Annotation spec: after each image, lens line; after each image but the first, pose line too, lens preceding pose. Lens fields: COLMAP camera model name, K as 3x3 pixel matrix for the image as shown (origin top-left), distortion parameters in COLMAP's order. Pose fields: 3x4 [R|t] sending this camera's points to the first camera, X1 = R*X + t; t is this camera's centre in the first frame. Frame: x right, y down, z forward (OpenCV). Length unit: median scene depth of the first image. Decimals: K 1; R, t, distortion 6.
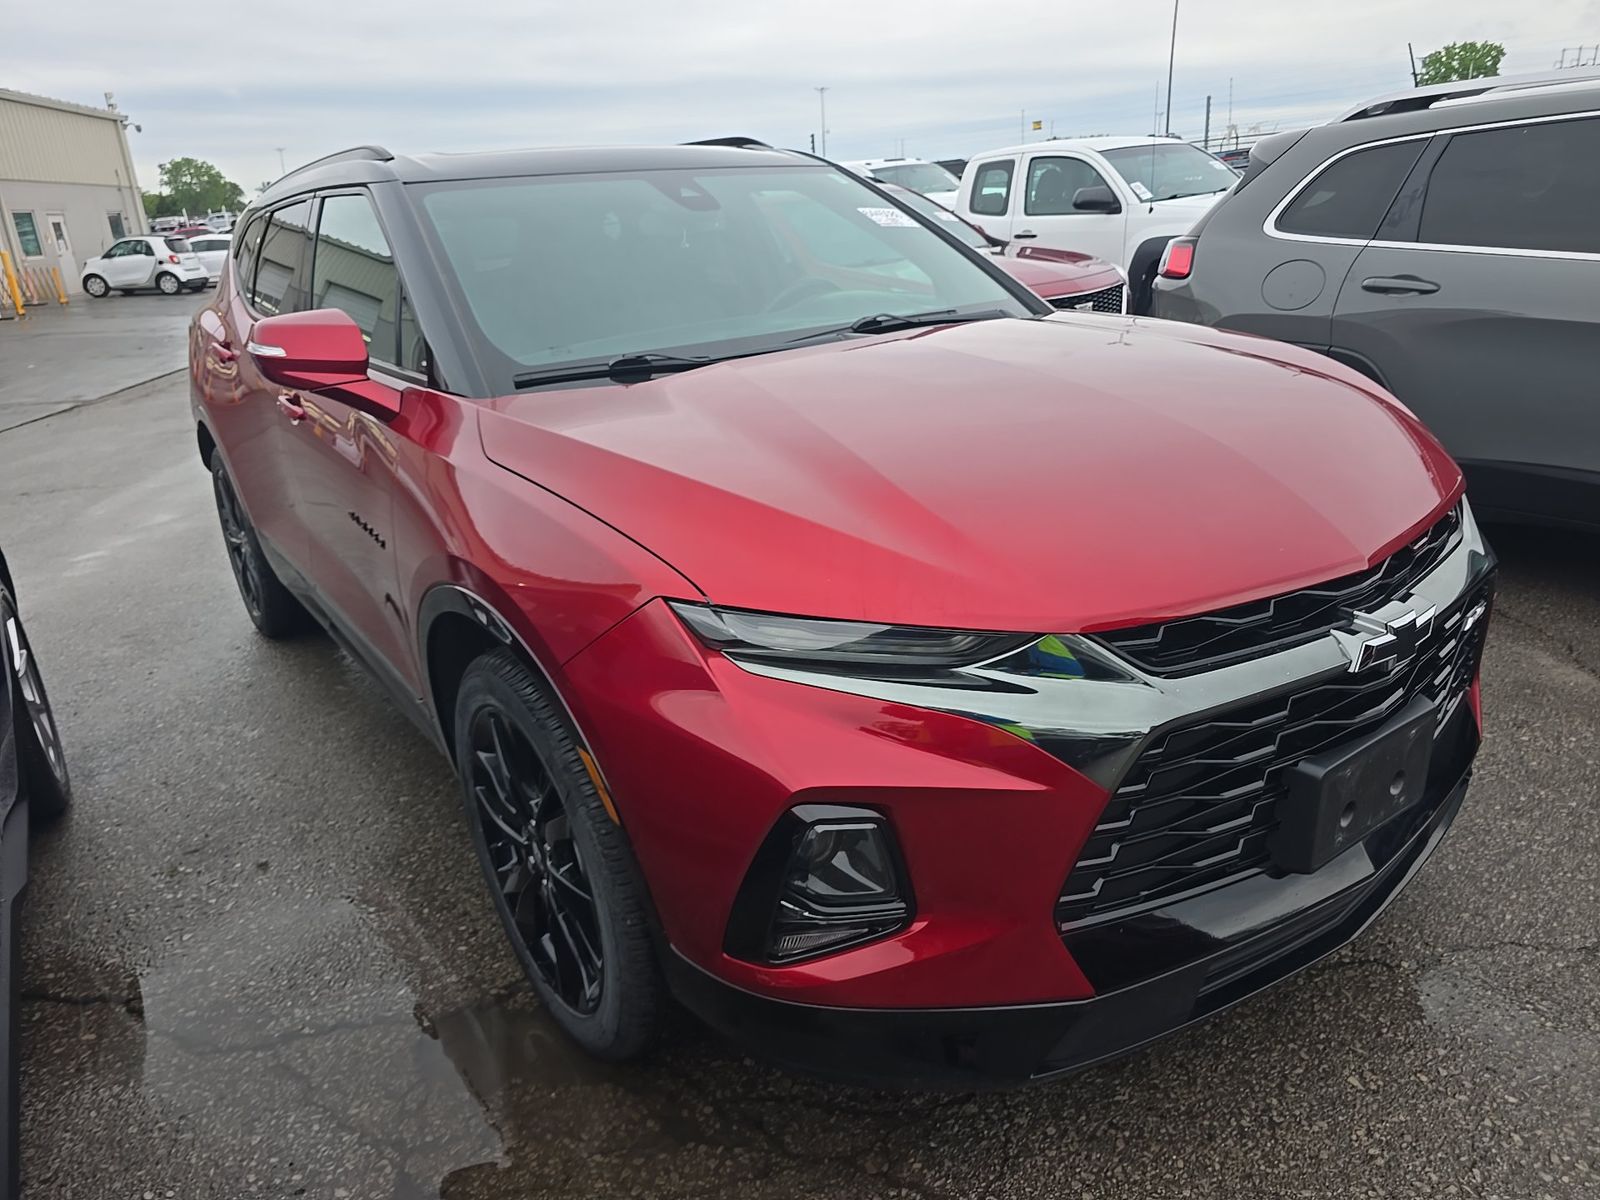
lens RADIAL K [[1076.7, 0, 765.3], [0, 1076.7, 580.9], [0, 0, 1]] dist [0.047293, -0.040004]
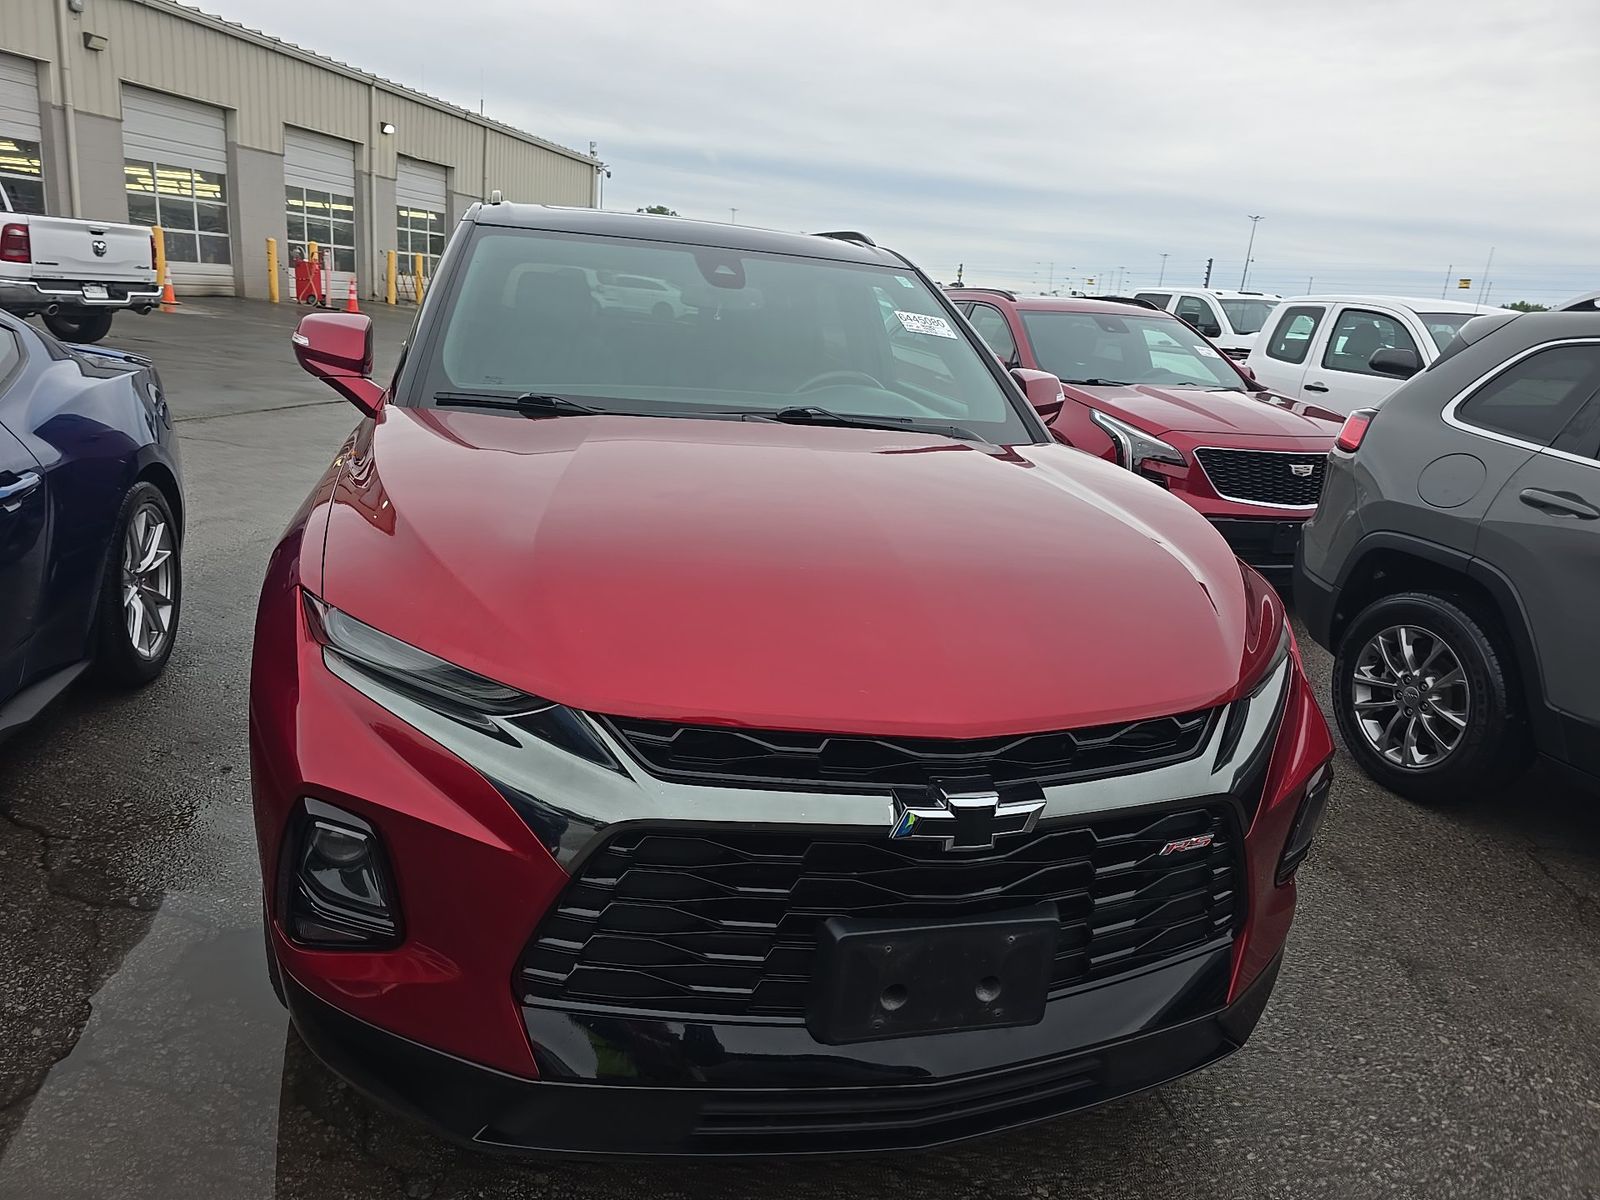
lens RADIAL K [[1076.7, 0, 794.7], [0, 1076.7, 577.8], [0, 0, 1]] dist [0.047293, -0.040004]
pose [[0.926745, 0.229285, -0.297610, 0.463479], [-0.251788, 0.966994, -0.039065, -0.050431], [0.278830, 0.111138, 0.953888, 0.047600]]
